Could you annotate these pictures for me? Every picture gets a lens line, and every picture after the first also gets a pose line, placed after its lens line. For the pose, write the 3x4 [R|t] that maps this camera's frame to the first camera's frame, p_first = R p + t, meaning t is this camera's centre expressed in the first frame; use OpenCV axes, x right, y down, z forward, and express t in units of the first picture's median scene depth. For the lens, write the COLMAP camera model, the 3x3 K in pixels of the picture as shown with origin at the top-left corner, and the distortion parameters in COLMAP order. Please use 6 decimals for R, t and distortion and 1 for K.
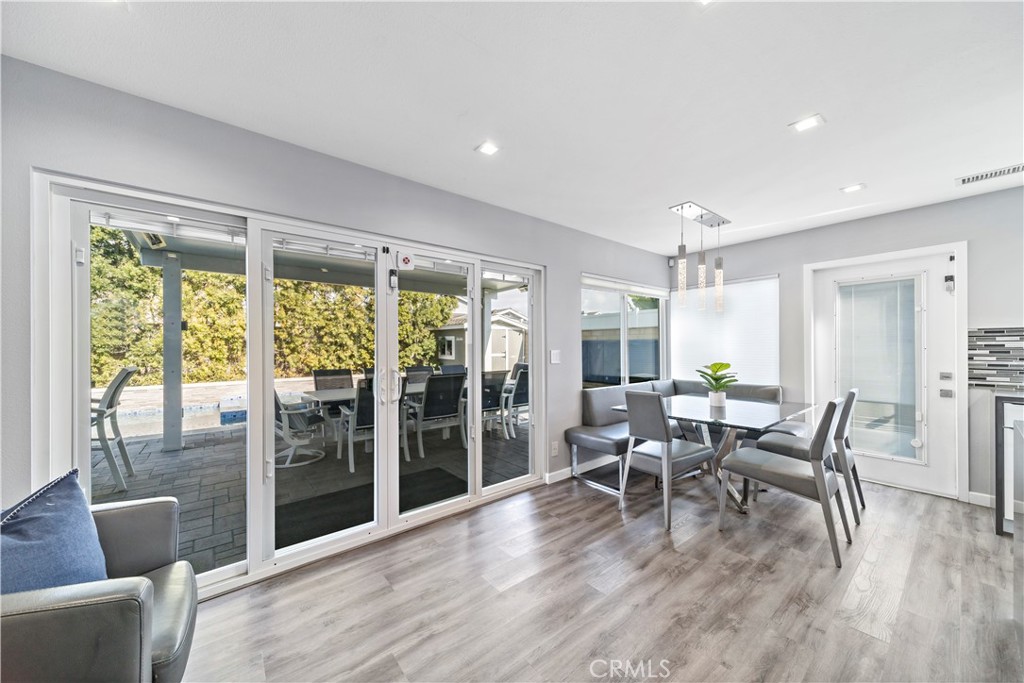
lens RADIAL K [[364.8, 0, 508.2], [0, 364.8, 345.7], [0, 0, 1]] dist [0.008706, -0.001312]
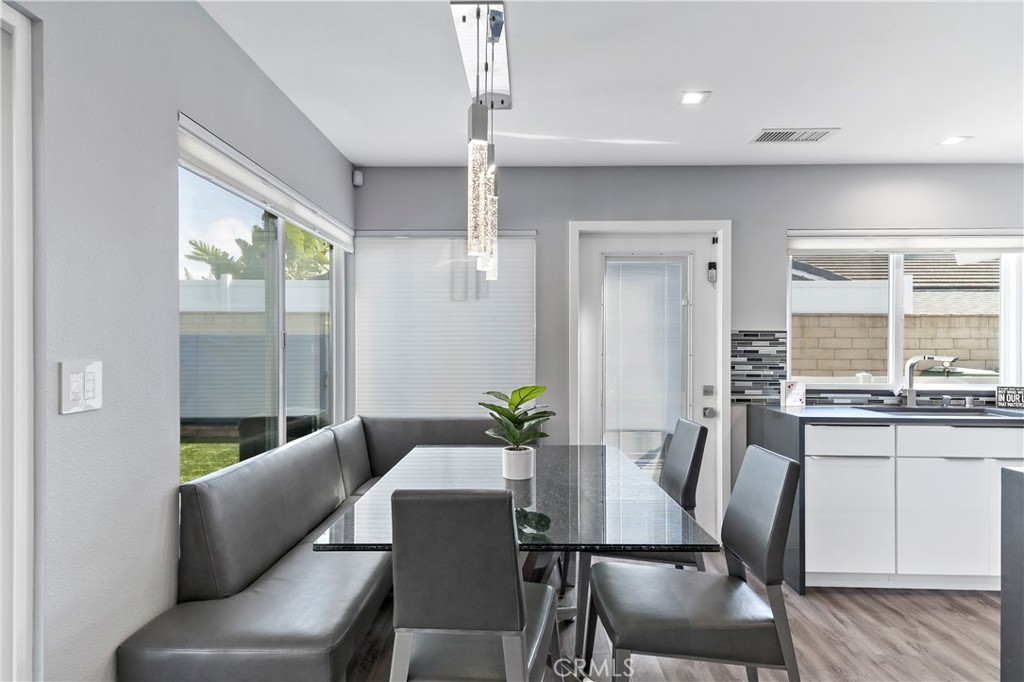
lens RADIAL K [[552.1, 0, 512.7], [0, 552.1, 347.3], [0, 0, 1]] dist [0.024078, -0.004407]
pose [[0.644096, 0.010163, 0.764877, 0.021833], [-0.010112, 0.999937, -0.004771, 0.001155], [-0.764878, -0.004662, 0.644158, 0.543151]]
